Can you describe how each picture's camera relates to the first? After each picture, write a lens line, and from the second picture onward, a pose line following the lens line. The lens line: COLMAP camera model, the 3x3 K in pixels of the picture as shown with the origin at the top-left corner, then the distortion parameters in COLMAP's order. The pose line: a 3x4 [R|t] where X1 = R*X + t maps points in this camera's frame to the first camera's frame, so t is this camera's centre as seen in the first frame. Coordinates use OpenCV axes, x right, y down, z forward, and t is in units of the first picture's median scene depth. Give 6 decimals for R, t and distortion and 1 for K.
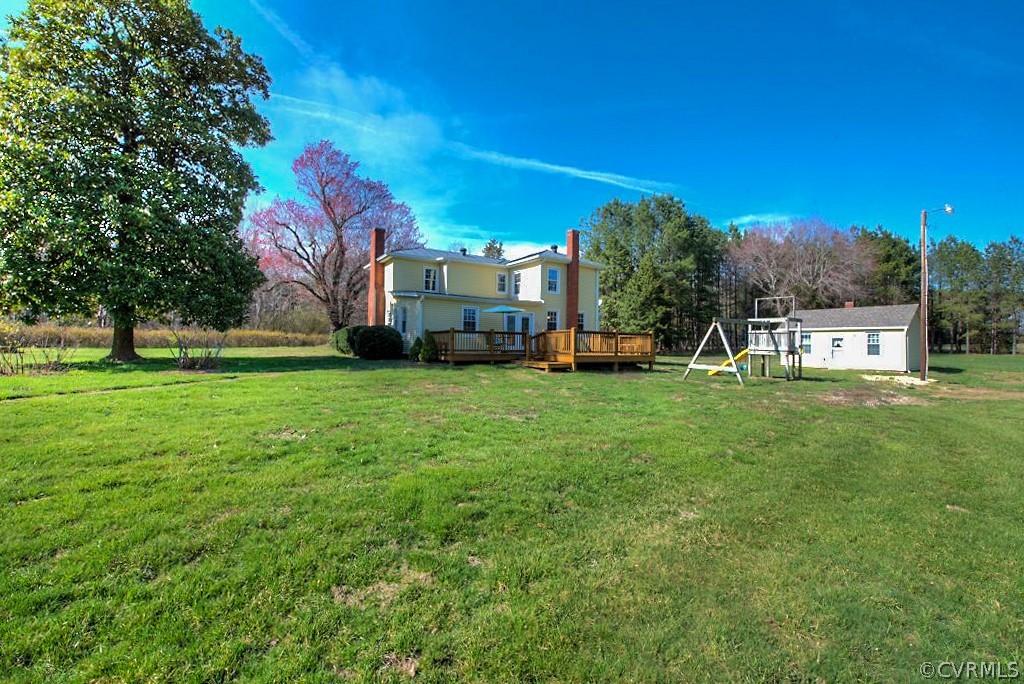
lens RADIAL K [[418.4, 0, 513.8], [0, 418.4, 333.6], [0, 0, 1]] dist [-0.019254, -0.000840]
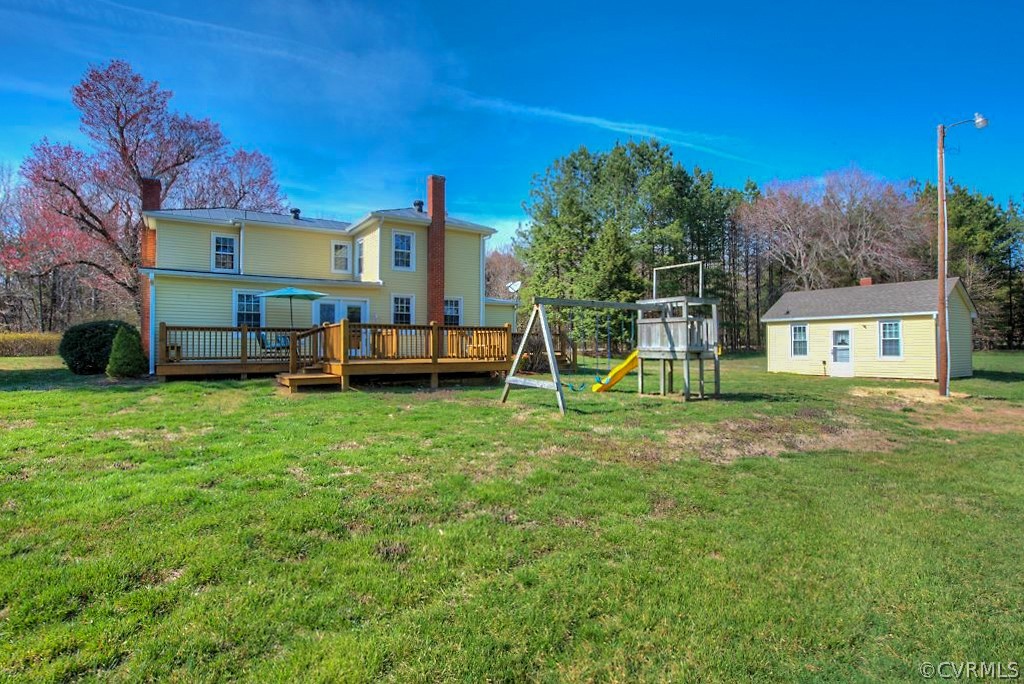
lens RADIAL K [[527.7, 0, 518.1], [0, 527.7, 338.1], [0, 0, 1]] dist [-0.005908, -0.003085]
pose [[0.999882, -0.014563, -0.004931, 0.284243], [0.014607, 0.999851, 0.009177, 0.007524], [0.004796, -0.009248, 0.999946, 0.153057]]
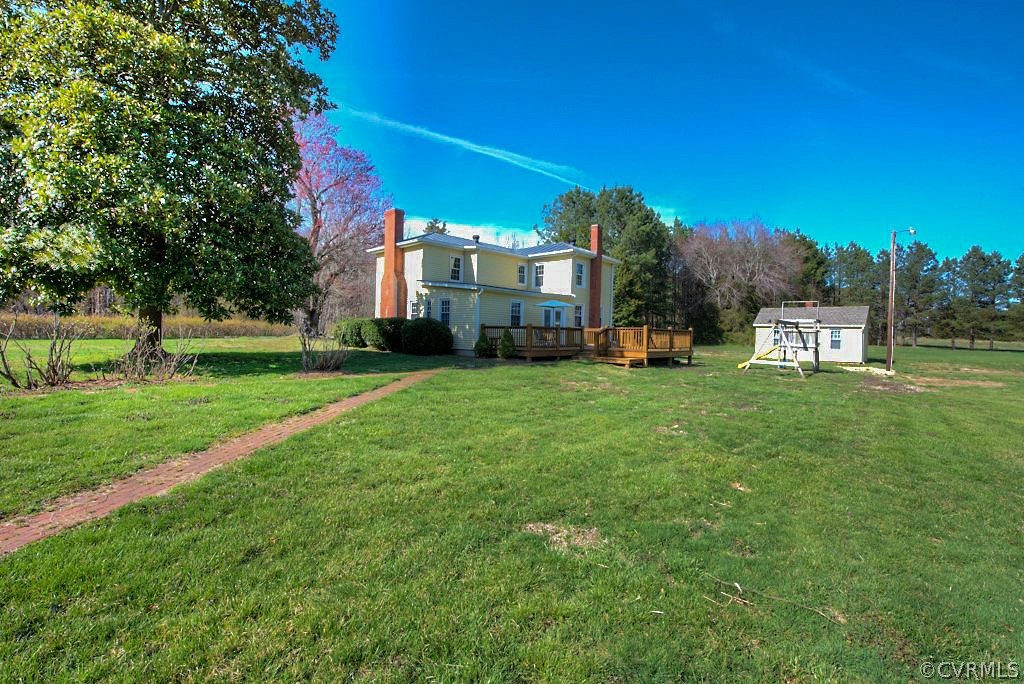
lens RADIAL K [[457.9, 0, 514.6], [0, 457.9, 324.8], [0, 0, 1]] dist [-0.012182, -0.000160]
pose [[0.971882, 0.012765, 0.235122, -0.319134], [-0.015658, 0.999823, 0.010440, -0.016104], [-0.234947, -0.013828, 0.971910, -0.034741]]
